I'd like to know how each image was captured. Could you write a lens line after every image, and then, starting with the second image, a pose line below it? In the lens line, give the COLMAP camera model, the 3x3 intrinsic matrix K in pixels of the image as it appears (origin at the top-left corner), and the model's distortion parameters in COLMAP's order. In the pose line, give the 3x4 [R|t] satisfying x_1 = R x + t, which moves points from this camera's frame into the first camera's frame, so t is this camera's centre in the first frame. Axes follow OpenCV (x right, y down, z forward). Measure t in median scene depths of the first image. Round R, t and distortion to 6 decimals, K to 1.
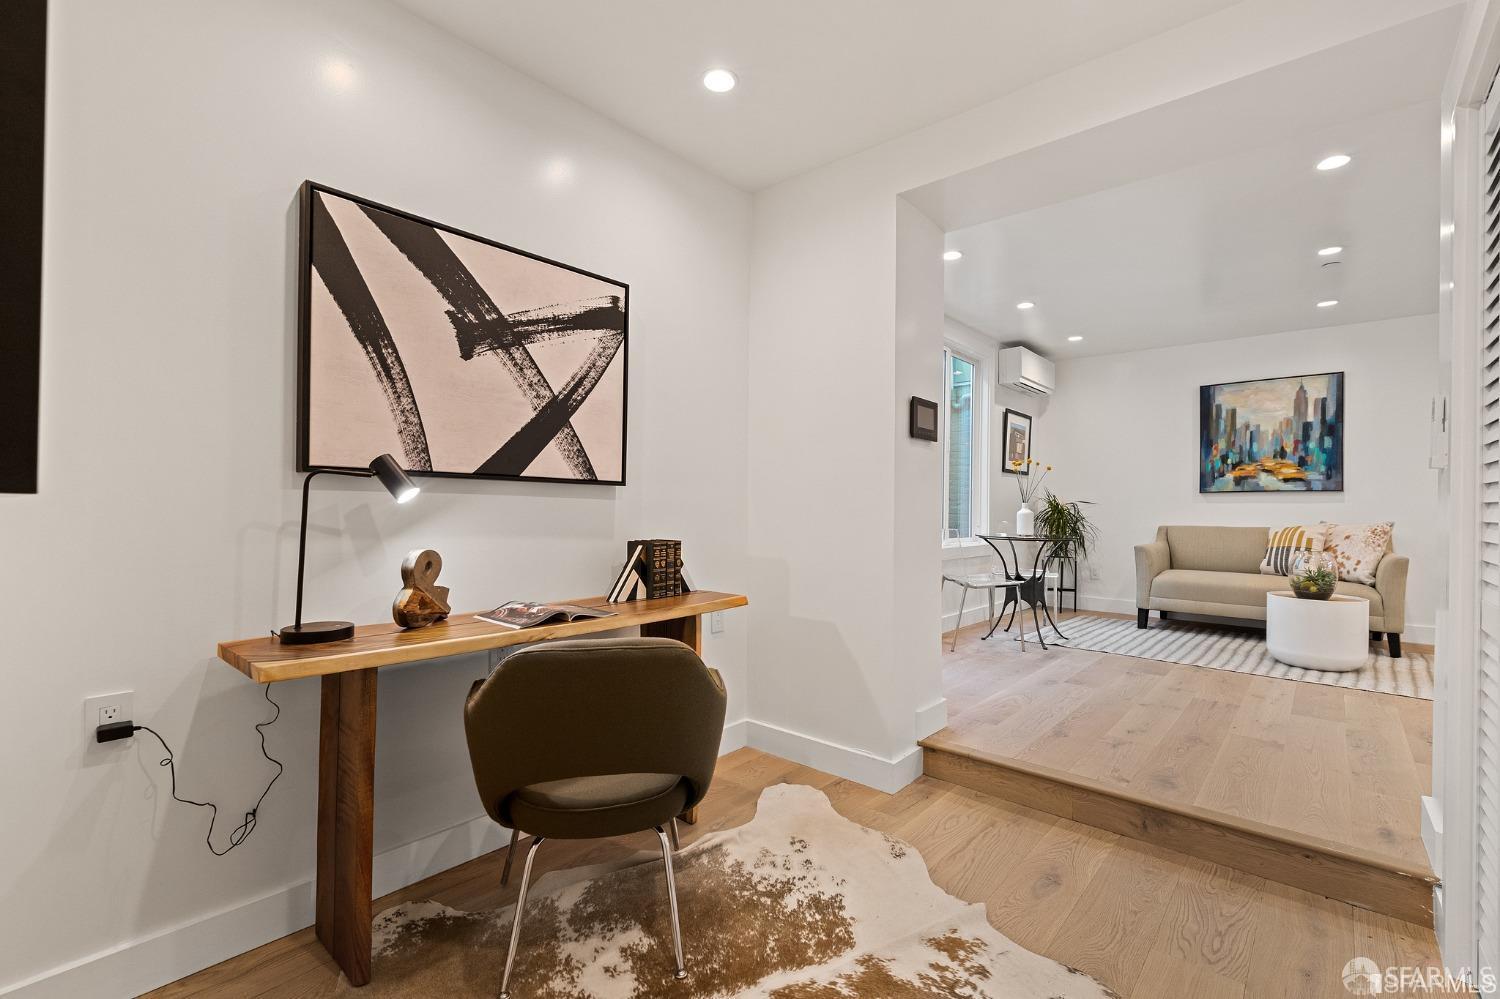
lens RADIAL K [[666.0, 0, 745.5], [0, 666.0, 505.6], [0, 0, 1]] dist [0.000609, -0.000325]
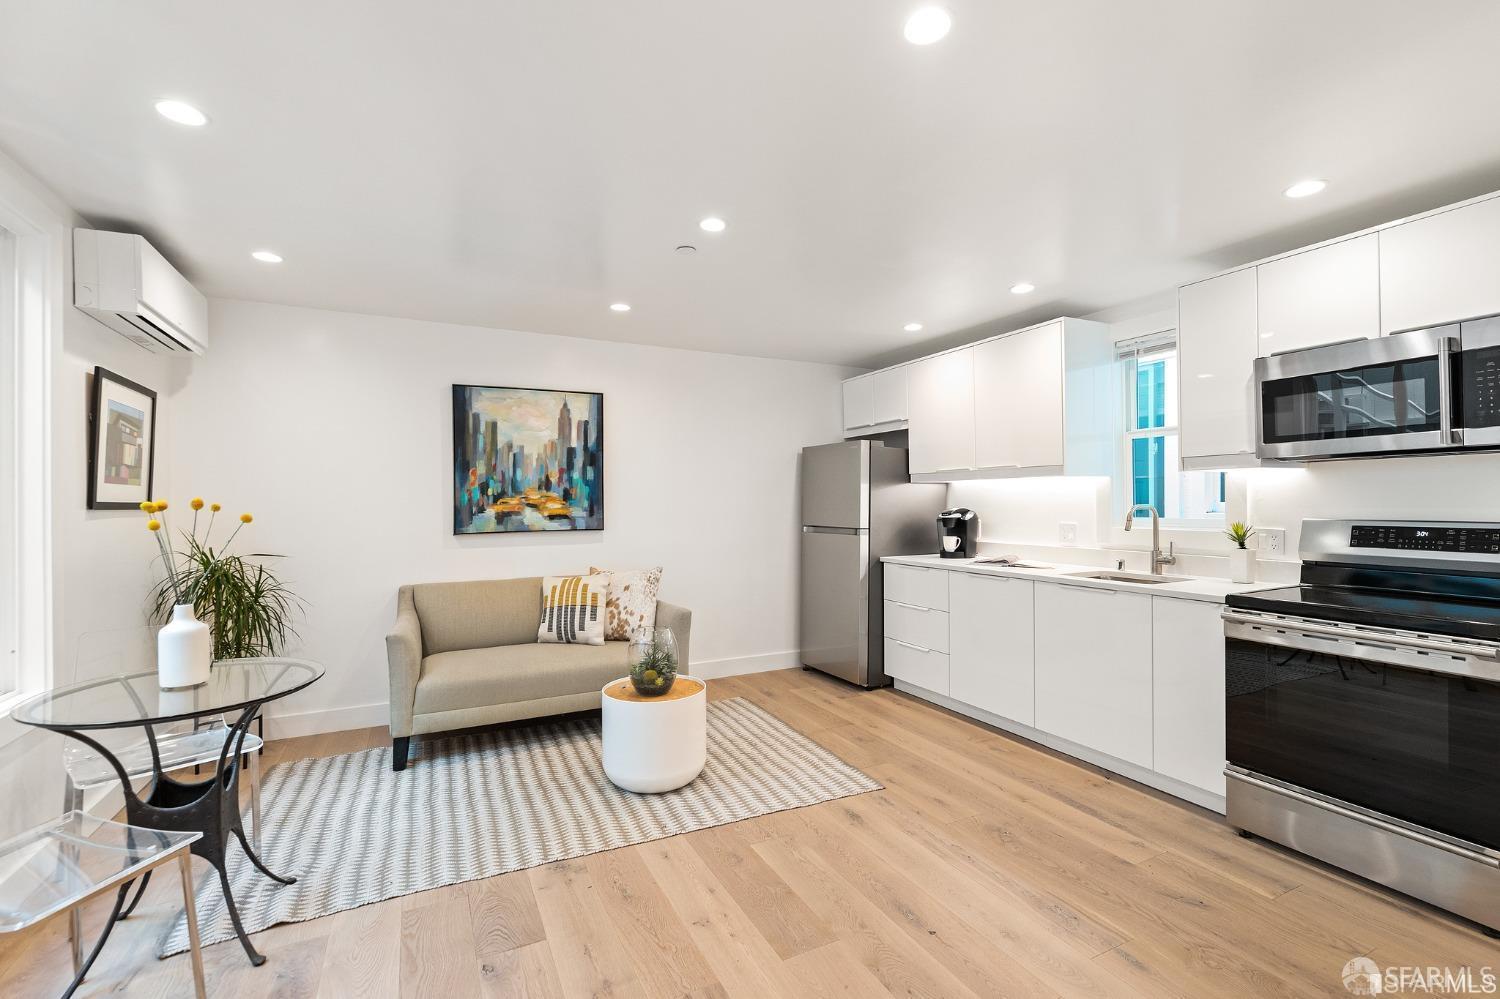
lens RADIAL K [[657.2, 0, 754.9], [0, 657.2, 501.1], [0, 0, 1]] dist [-0.000254, 0.000119]
pose [[0.365371, -0.009791, 0.930811, 0.159525], [0.009297, 0.999933, 0.006868, -0.061308], [-0.930816, 0.006144, 0.365438, 0.480965]]
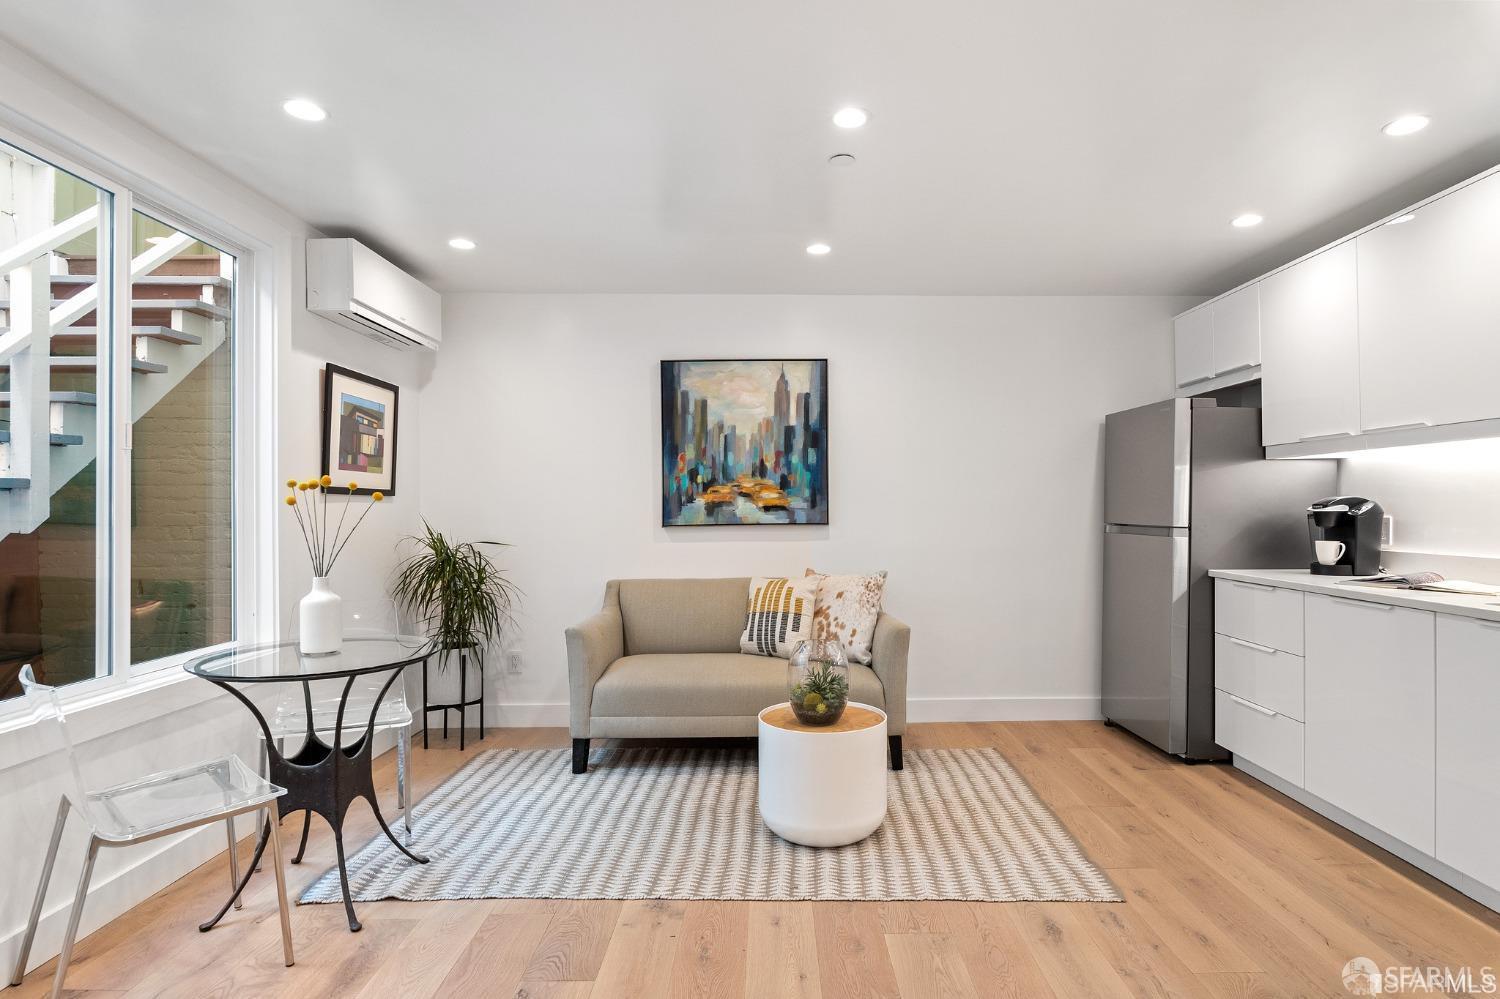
lens RADIAL K [[802.5, 0, 792.7], [0, 802.5, 506.2], [0, 0, 1]] dist [-0.002949, -0.001186]
pose [[0.730490, -0.011508, 0.682827, 0.264835], [0.010982, 0.999927, 0.005104, -0.044765], [-0.682835, 0.003770, 0.730563, 0.376377]]
